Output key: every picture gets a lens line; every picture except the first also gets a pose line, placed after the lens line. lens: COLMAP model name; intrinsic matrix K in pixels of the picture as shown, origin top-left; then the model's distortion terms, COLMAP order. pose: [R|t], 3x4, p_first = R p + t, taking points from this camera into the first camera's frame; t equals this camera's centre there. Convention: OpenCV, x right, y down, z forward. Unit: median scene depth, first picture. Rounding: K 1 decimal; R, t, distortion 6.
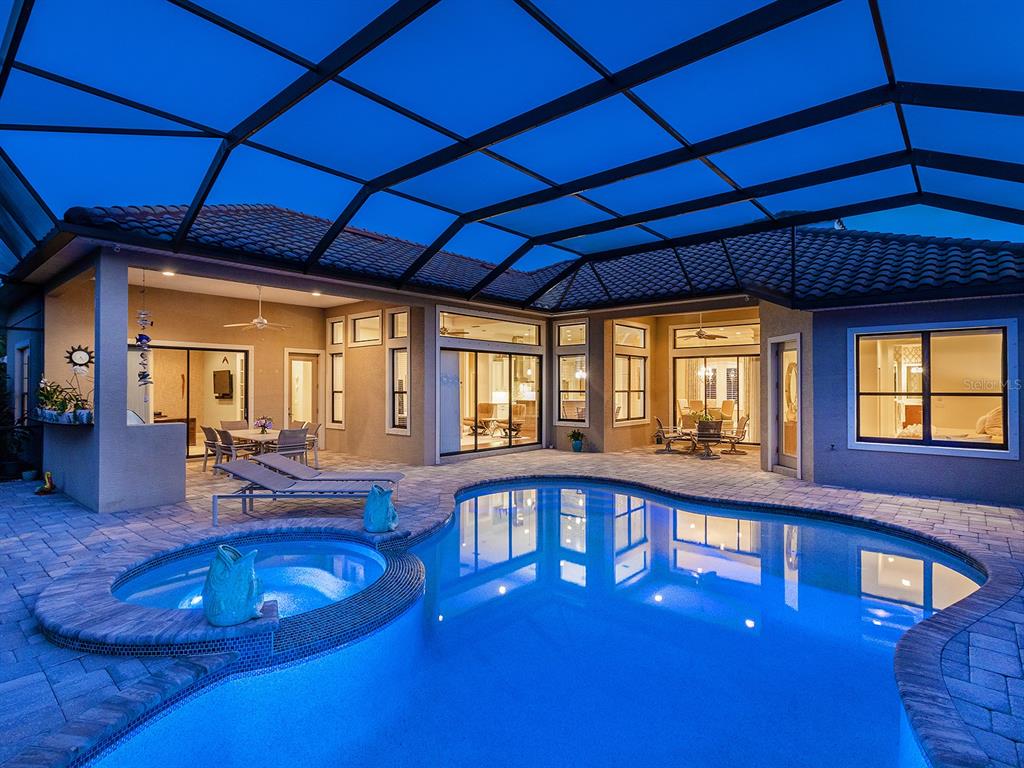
lens RADIAL K [[540.7, 0, 538.8], [0, 540.7, 372.9], [0, 0, 1]] dist [0.001305, 0.000271]
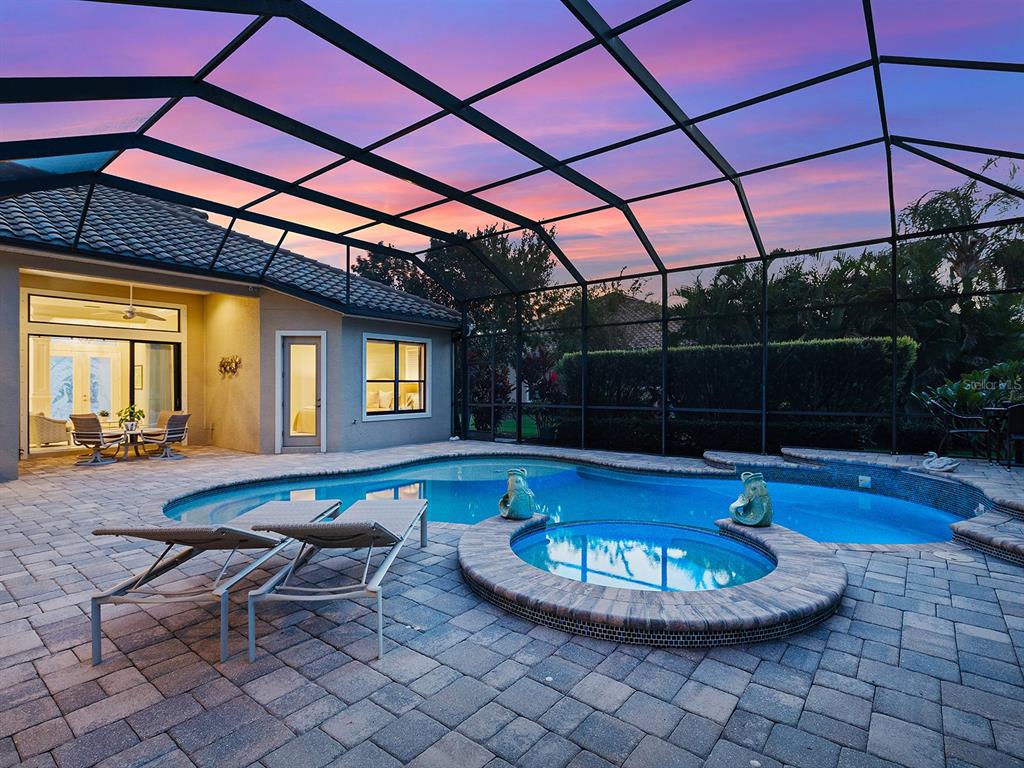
lens RADIAL K [[507.6, 0, 530.3], [0, 507.6, 382.8], [0, 0, 1]] dist [0.008329, -0.000965]
pose [[-0.039243, 0.004592, 0.999219, -0.646391], [-0.017724, 0.999829, -0.005291, 0.038056], [-0.999072, -0.017918, -0.039155, 0.572181]]
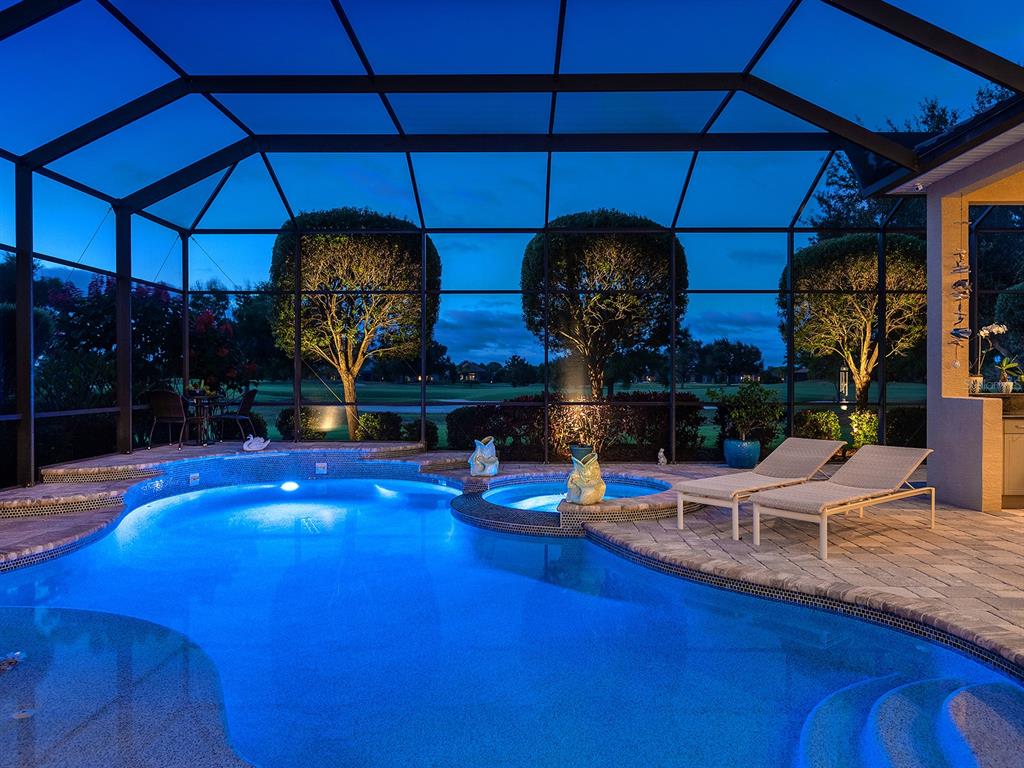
lens RADIAL K [[695.5, 0, 525.0], [0, 695.5, 388.0], [0, 0, 1]] dist [-0.001474, -0.002808]
pose [[-0.777658, 0.010199, -0.628604, 0.278489], [0.015486, 0.999876, -0.002937, 0.057627], [0.628496, -0.012018, -0.777720, 1.024096]]
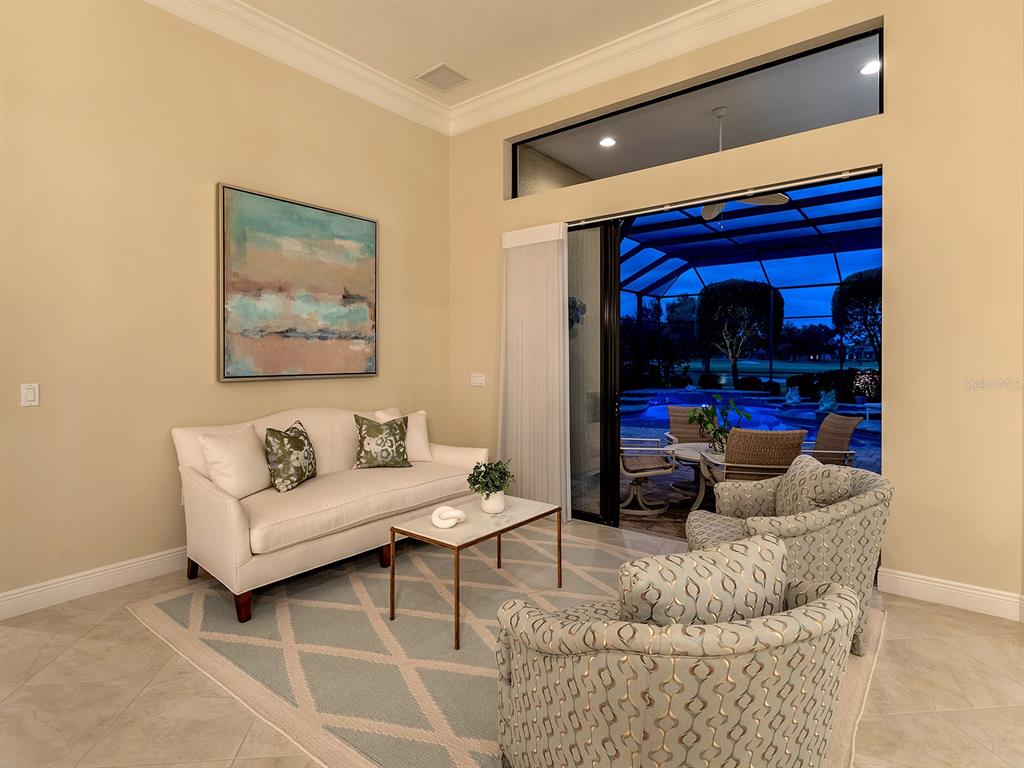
lens RADIAL K [[530.3, 0, 495.7], [0, 530.3, 365.2], [0, 0, 1]] dist [-0.000472, -0.000087]
pose [[-0.999970, 0.002270, 0.007391, 0.597006], [0.002213, 0.999968, -0.007671, 0.062795], [-0.007408, -0.007655, -0.999943, 1.803259]]
